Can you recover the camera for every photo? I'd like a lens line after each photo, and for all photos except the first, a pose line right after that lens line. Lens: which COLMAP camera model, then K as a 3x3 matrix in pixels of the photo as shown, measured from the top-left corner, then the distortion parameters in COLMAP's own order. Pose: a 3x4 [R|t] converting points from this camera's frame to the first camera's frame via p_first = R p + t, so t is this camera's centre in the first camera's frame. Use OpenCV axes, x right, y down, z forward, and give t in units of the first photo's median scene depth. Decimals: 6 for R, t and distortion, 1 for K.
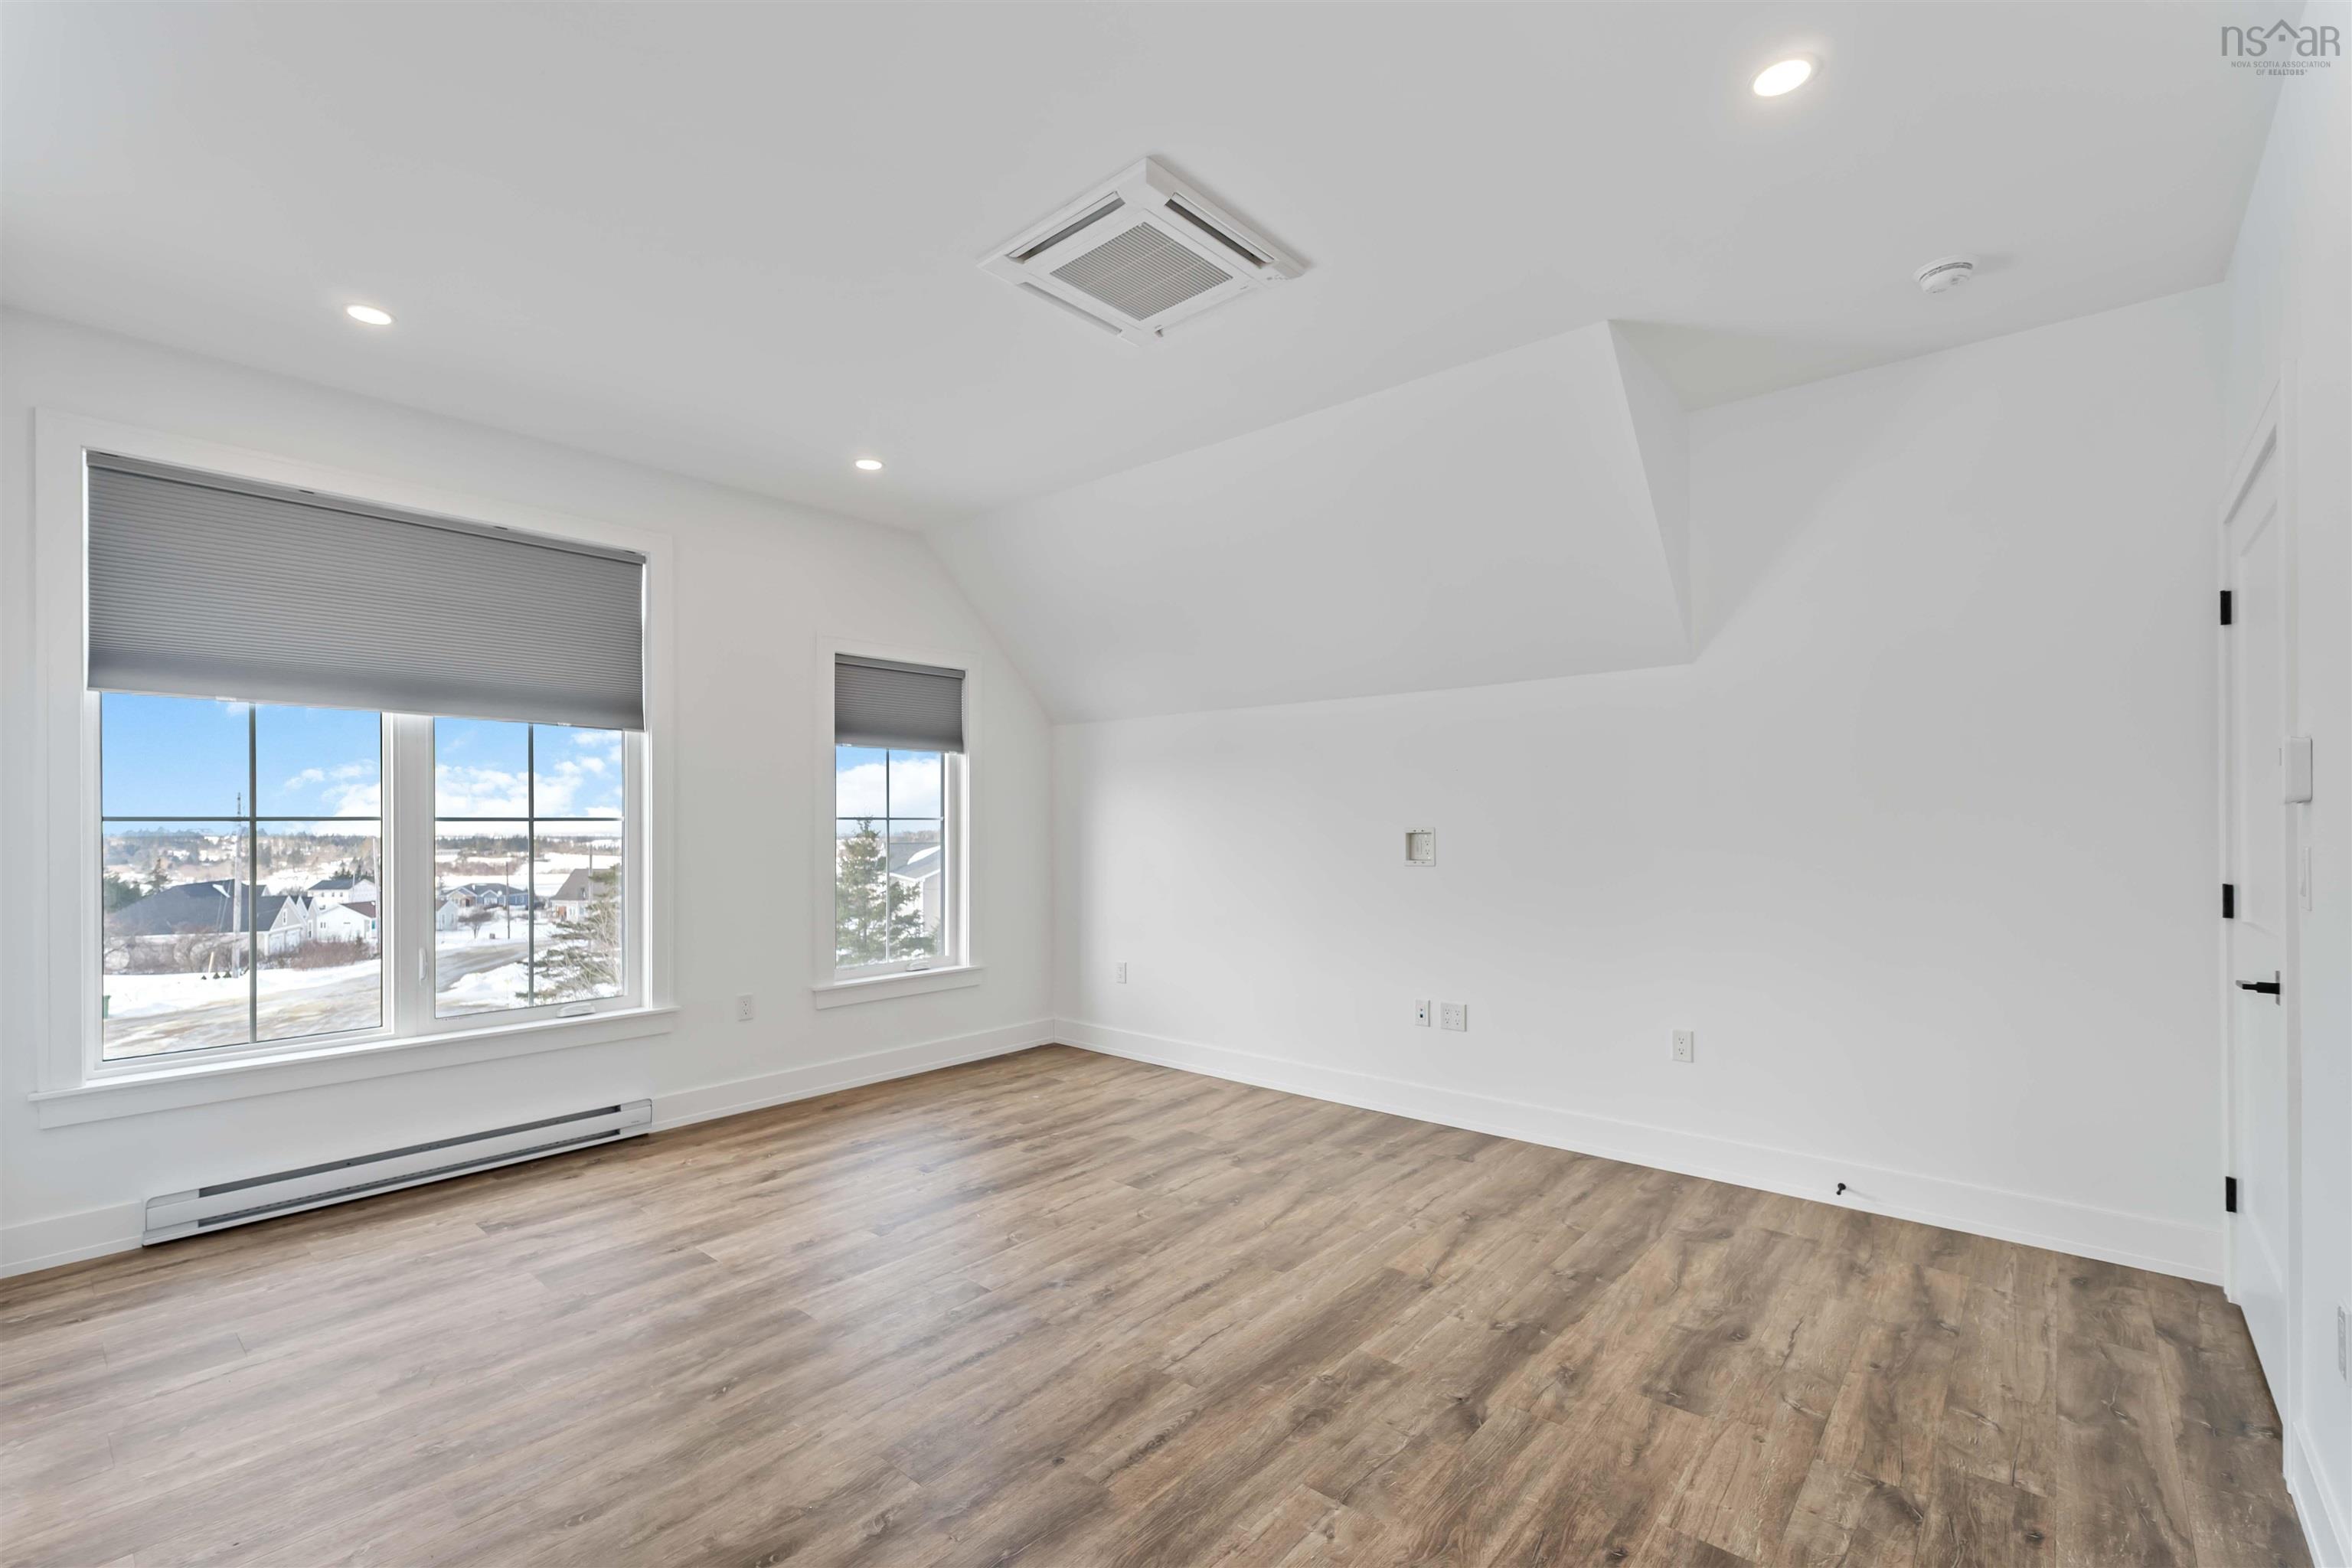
lens RADIAL K [[1017.0, 0, 1182.8], [0, 1017.0, 805.2], [0, 0, 1]] dist [0.001565, 0.000902]
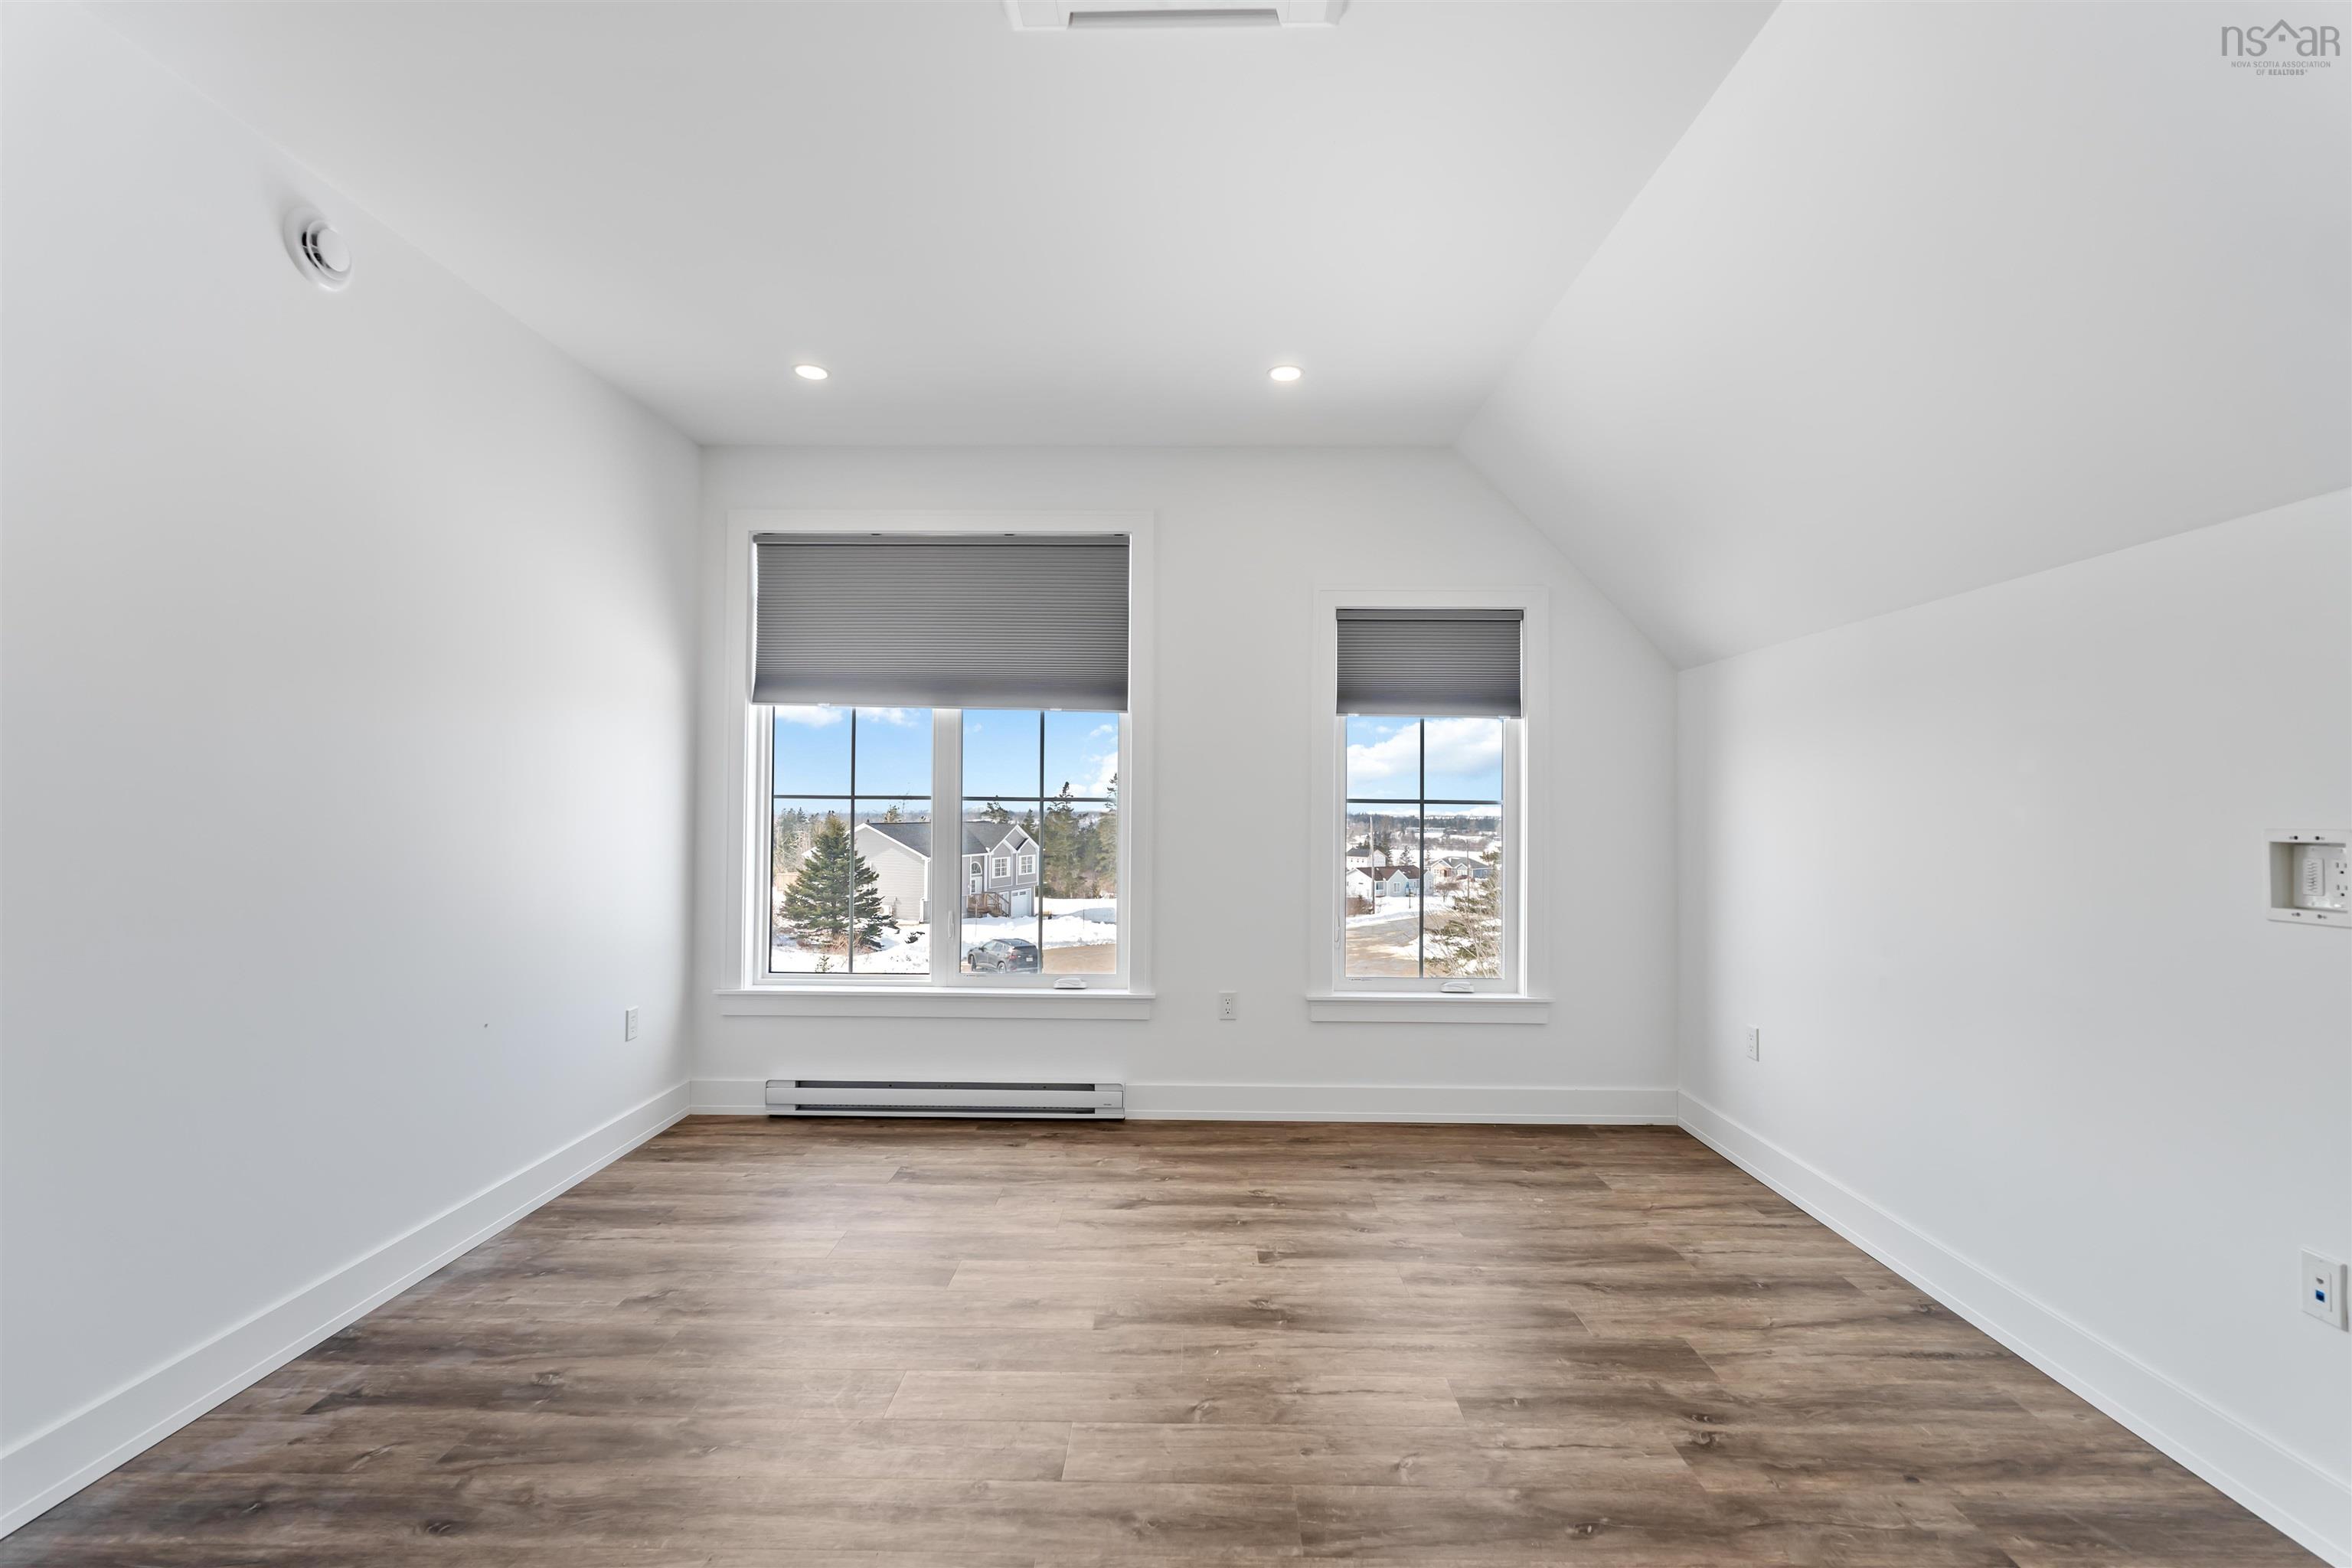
lens RADIAL K [[1017.0, 0, 1165.8], [0, 1017.0, 770.6], [0, 0, 1]] dist [0.001565, 0.000902]
pose [[0.644419, -0.016300, -0.764499, 0.257303], [0.002102, 0.999807, -0.019546, 0.004720], [0.764670, 0.010989, 0.644329, 0.391043]]
